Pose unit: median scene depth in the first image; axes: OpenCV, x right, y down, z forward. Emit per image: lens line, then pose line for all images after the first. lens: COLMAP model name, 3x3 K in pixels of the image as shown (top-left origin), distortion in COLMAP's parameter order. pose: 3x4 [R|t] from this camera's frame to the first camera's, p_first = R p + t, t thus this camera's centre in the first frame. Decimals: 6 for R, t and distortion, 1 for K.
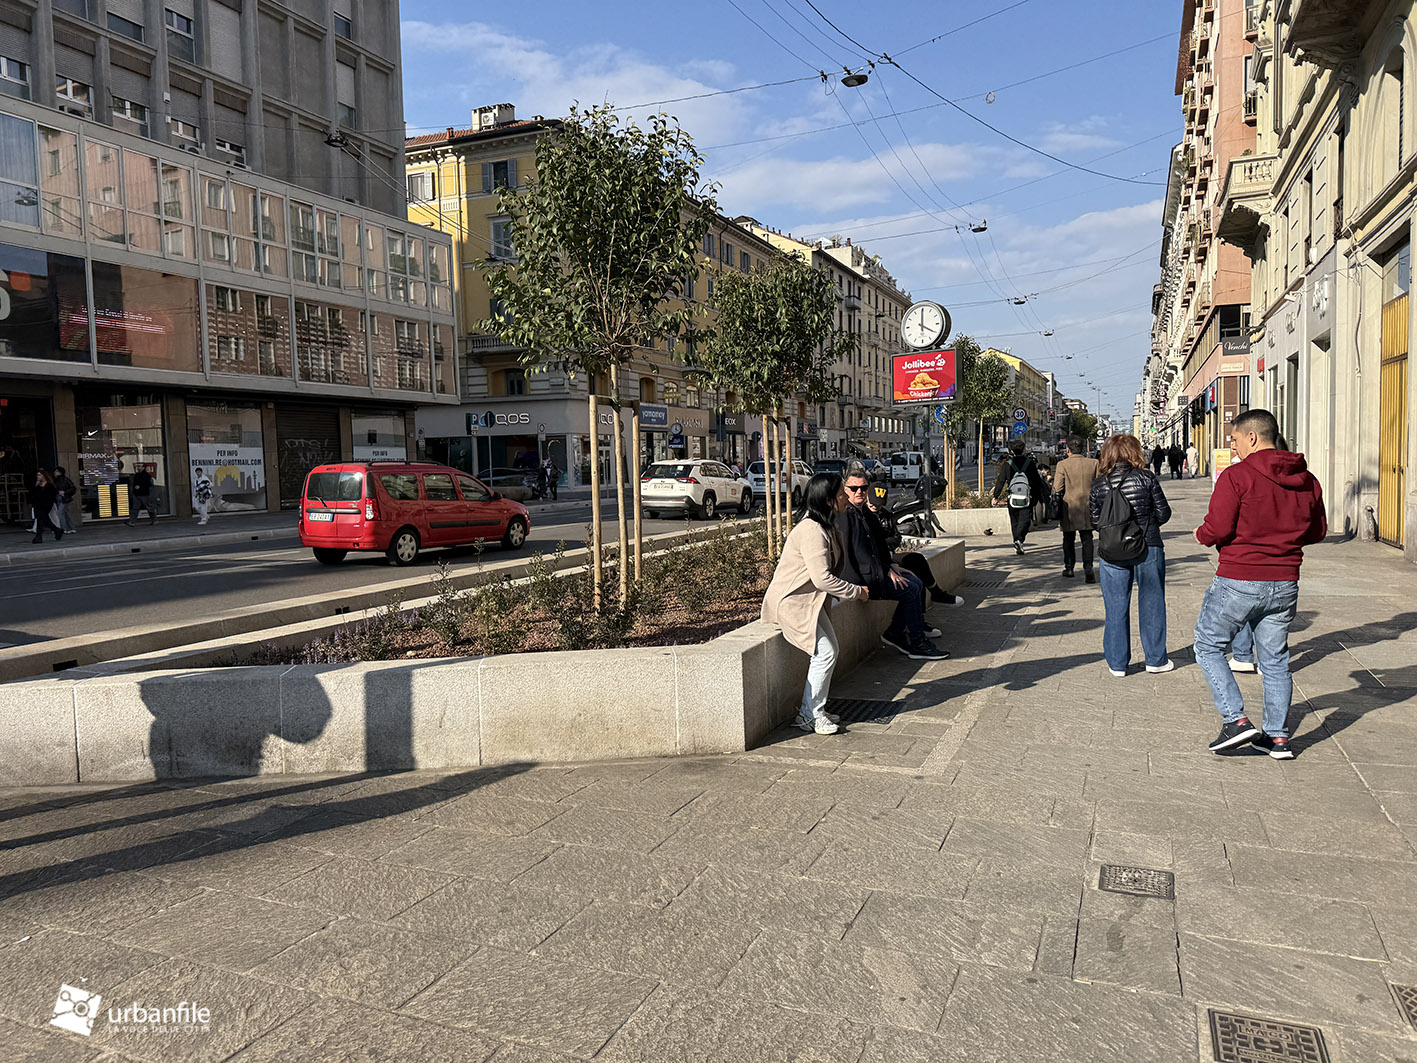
lens RADIAL K [[997.9, 0, 705.6], [0, 997.9, 513.2], [0, 0, 1]] dist [0.062413, -0.087011]
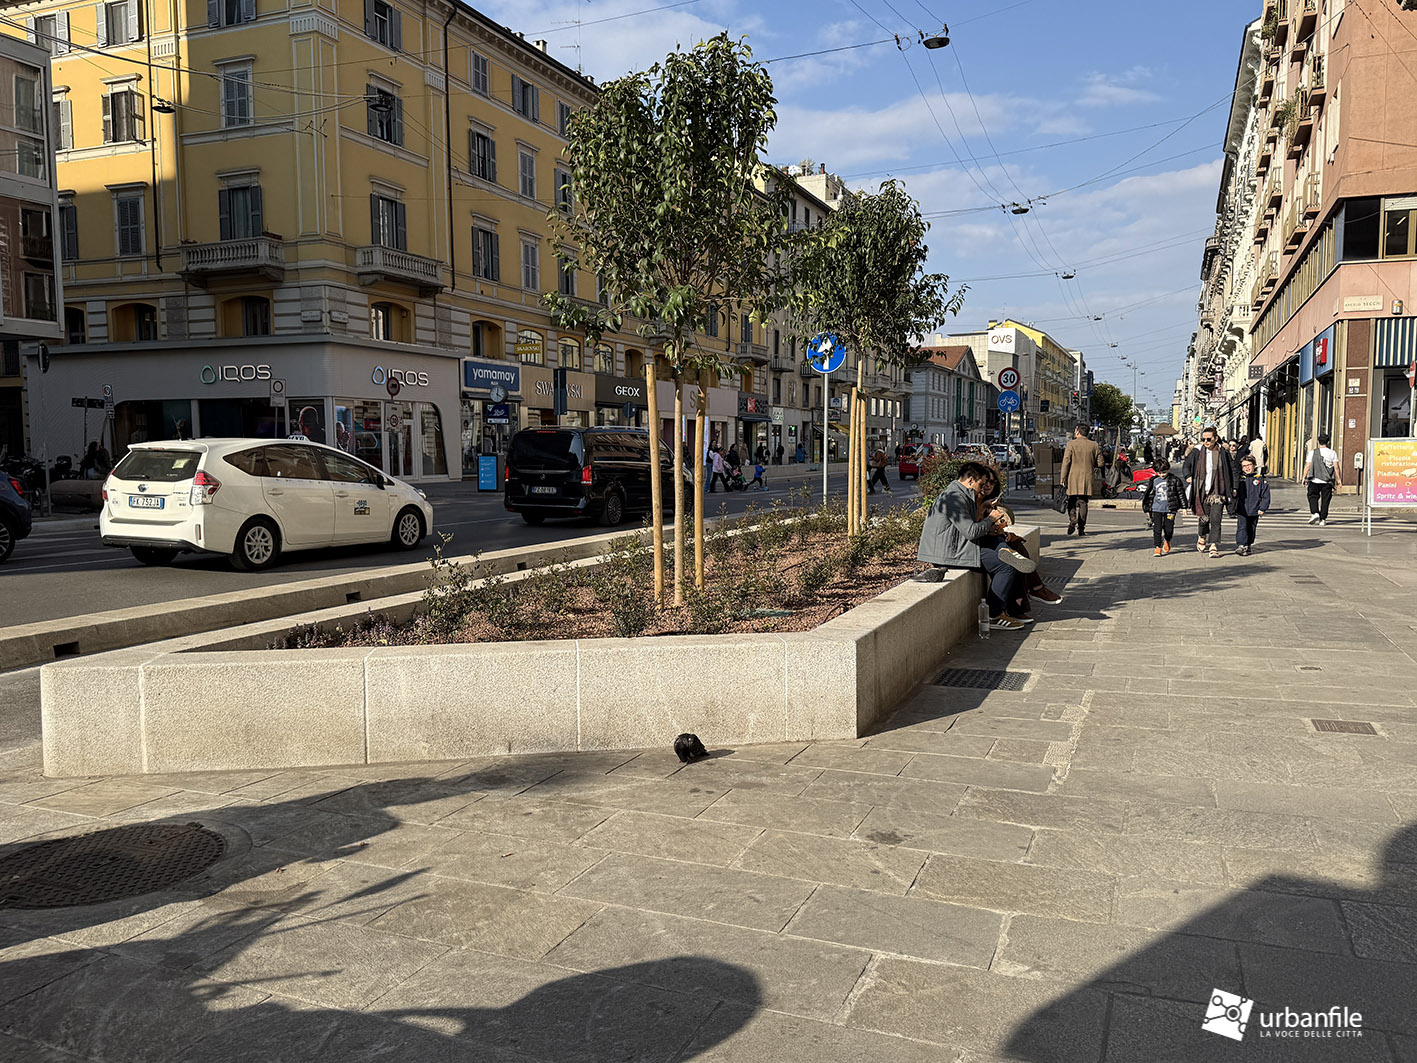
lens RADIAL K [[1090.7, 0, 708.5], [0, 1090.7, 531.5], [0, 0, 1]] dist [0.126550, -0.251367]
pose [[0.999726, 0.021657, 0.008859, 0.081801], [-0.021877, 0.999432, 0.025618, -0.012065], [-0.008299, -0.025805, 0.999633, 0.210316]]
